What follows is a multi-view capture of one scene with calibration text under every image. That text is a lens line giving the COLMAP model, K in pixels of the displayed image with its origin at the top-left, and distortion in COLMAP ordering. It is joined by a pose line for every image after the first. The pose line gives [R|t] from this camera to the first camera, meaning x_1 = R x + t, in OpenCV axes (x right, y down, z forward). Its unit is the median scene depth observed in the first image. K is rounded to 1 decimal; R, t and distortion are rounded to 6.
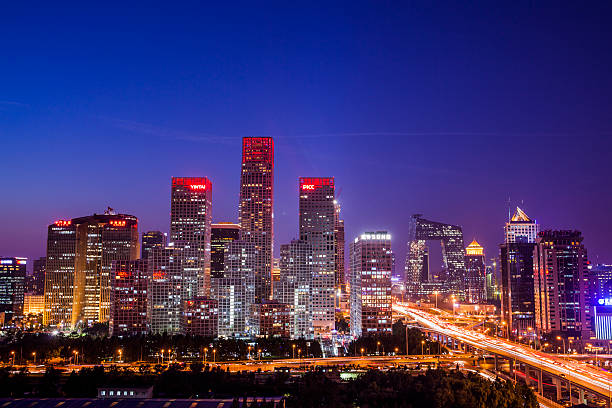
lens RADIAL K [[620.2, 0, 316.6], [0, 620.2, 216.1], [0, 0, 1]] dist [-0.015479, 0.000000]
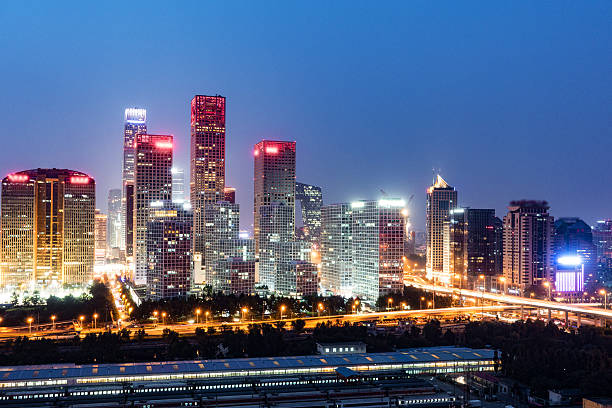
lens RADIAL K [[620.2, 0, 275.4], [0, 620.2, 213.8], [0, 0, 1]] dist [-0.015479, 0.000000]
pose [[0.966840, 0.015725, 0.254900, -0.270960], [-0.033062, 0.997410, 0.063872, -0.007217], [-0.253235, -0.070182, 0.964856, -0.002759]]
